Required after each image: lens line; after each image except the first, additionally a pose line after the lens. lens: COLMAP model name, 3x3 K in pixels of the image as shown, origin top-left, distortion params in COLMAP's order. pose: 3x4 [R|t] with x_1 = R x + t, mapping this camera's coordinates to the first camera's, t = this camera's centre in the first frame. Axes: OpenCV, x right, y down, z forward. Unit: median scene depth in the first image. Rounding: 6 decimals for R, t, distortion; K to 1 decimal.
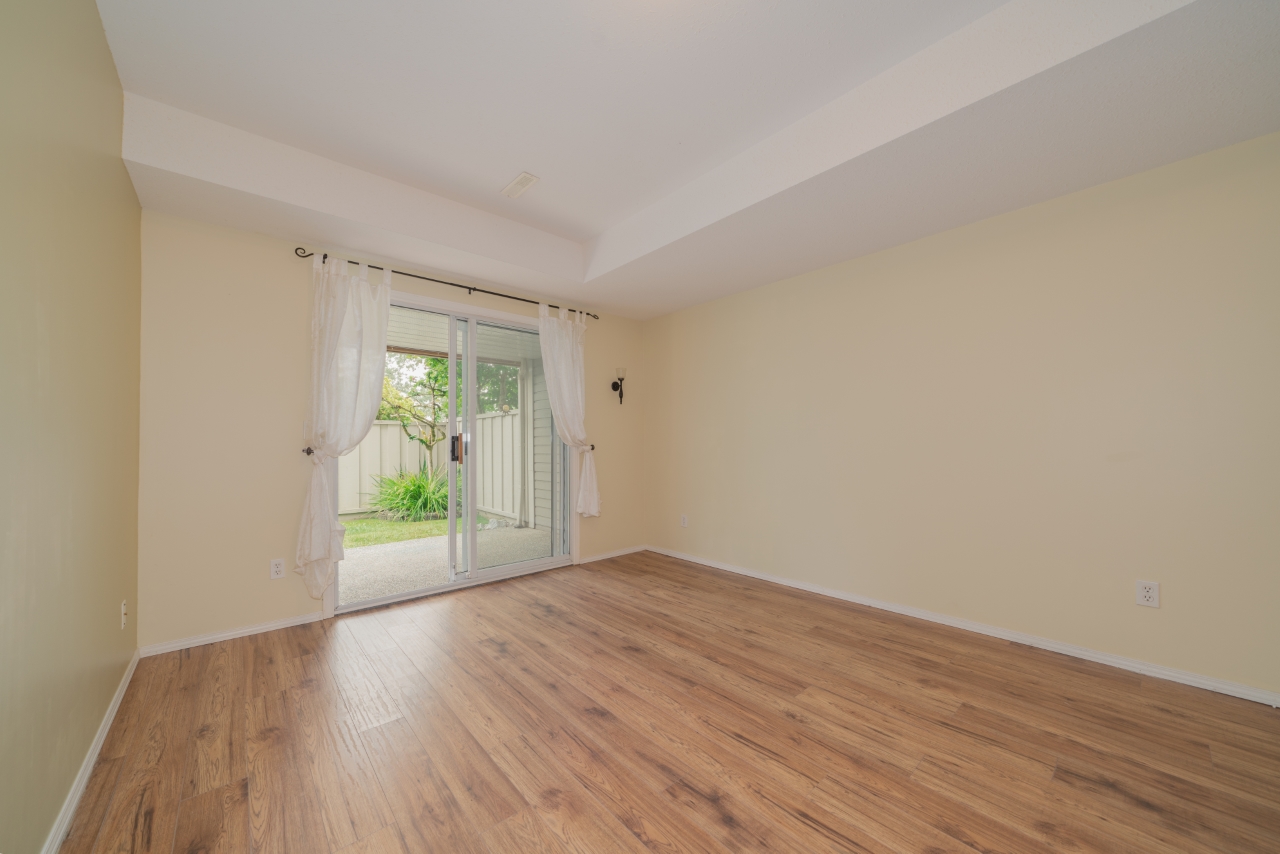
lens RADIAL K [[419.1, 0, 640.0], [0, 419.1, 427.0], [0, 0, 1]] dist [-0.080405, 0.025941]
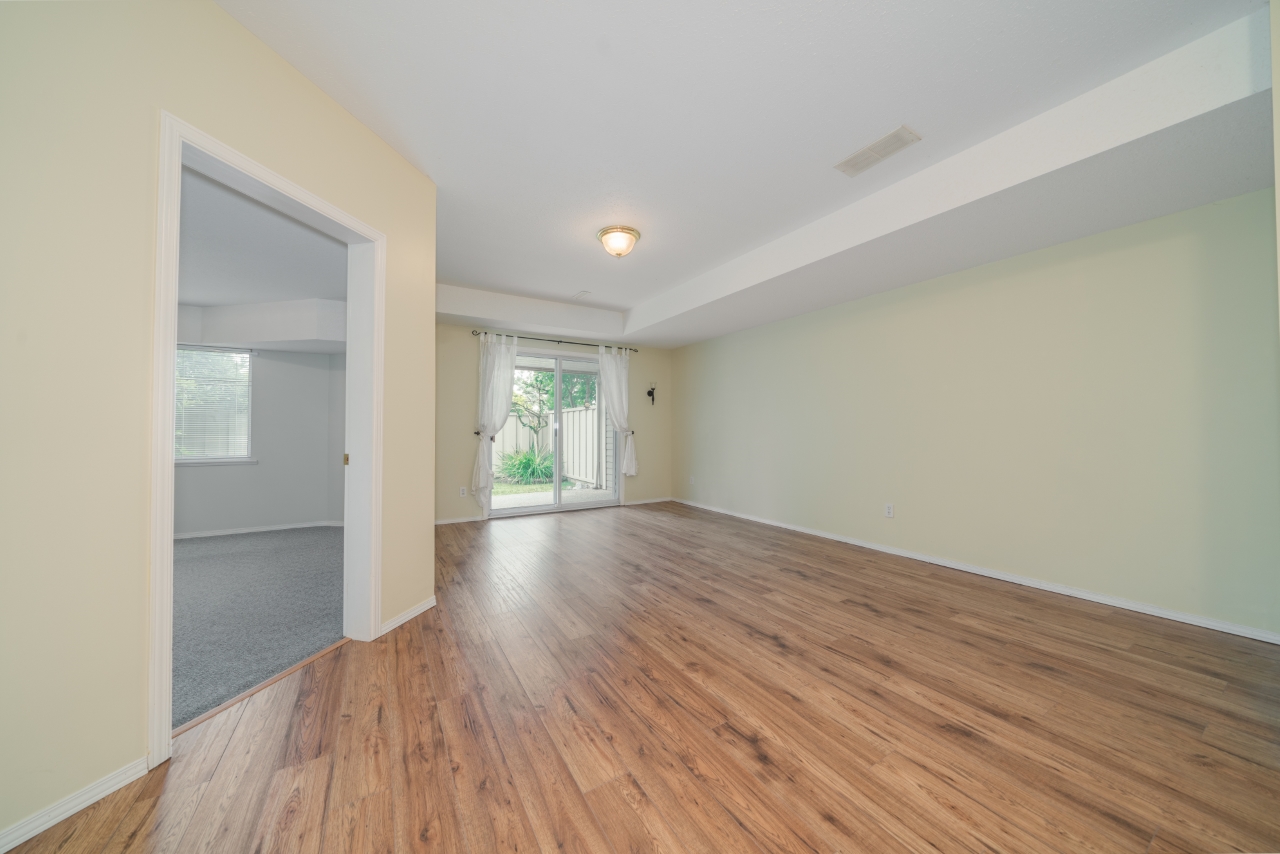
lens RADIAL K [[444.0, 0, 641.4], [0, 444.0, 419.6], [0, 0, 1]] dist [-0.002759, -0.000164]
pose [[0.972457, 0.011283, -0.232810, 0.184634], [-0.010033, 0.999928, 0.006556, -0.006082], [0.232867, -0.004040, 0.972500, -0.384492]]
